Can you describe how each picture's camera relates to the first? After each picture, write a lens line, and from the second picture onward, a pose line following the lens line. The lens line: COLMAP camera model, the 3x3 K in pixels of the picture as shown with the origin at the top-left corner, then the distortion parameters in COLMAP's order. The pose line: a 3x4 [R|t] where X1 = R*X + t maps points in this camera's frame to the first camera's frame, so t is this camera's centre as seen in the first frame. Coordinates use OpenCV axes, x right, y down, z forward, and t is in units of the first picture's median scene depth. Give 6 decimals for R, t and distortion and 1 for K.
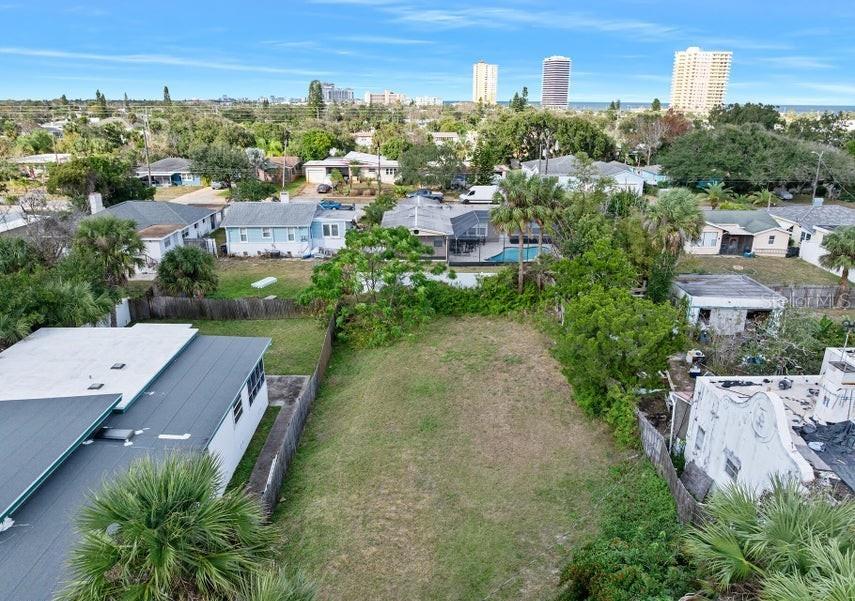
lens RADIAL K [[606.4, 0, 430.0], [0, 606.4, 314.5], [0, 0, 1]] dist [-0.050937, 0.031546]
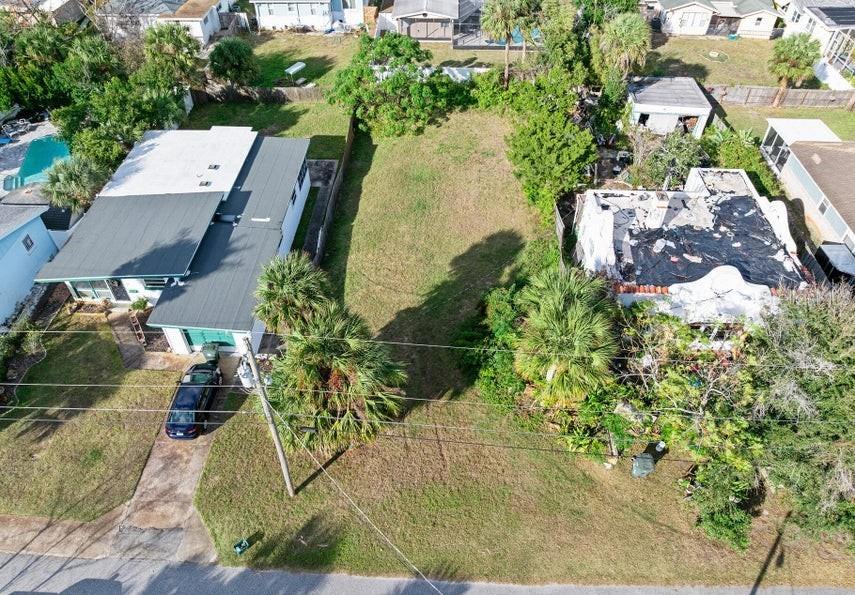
lens RADIAL K [[604.2, 0, 428.6], [0, 604.2, 319.0], [0, 0, 1]] dist [-0.046919, 0.023502]
pose [[0.998718, 0.034521, -0.037033, 0.024170], [-0.014787, 0.898480, 0.438766, -0.063754], [0.048420, -0.437656, 0.897838, -0.131616]]
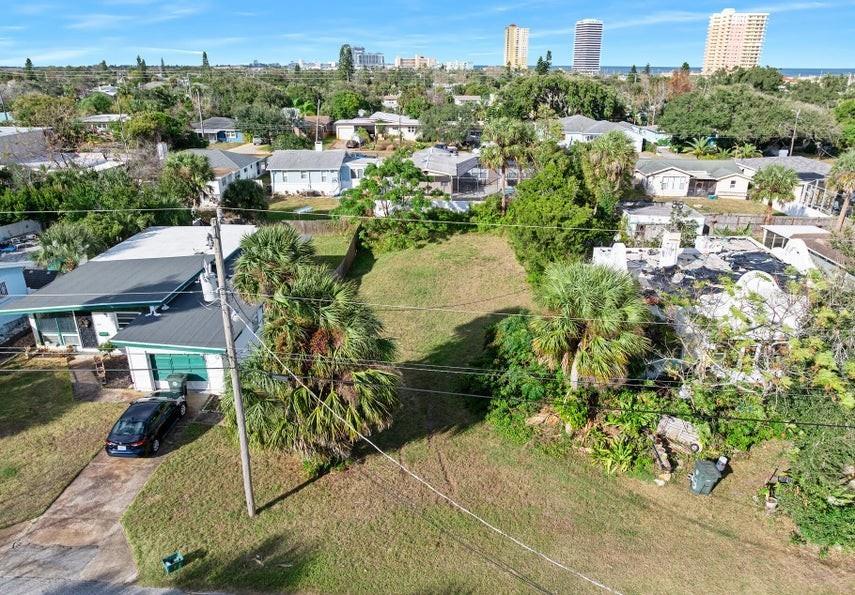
lens RADIAL K [[604.2, 0, 428.6], [0, 604.2, 319.0], [0, 0, 1]] dist [-0.046919, 0.023502]
pose [[0.998689, 0.016053, -0.048602, 0.025083], [-0.013133, 0.998123, 0.059811, 0.046560], [0.049471, -0.059095, 0.997026, -0.124788]]
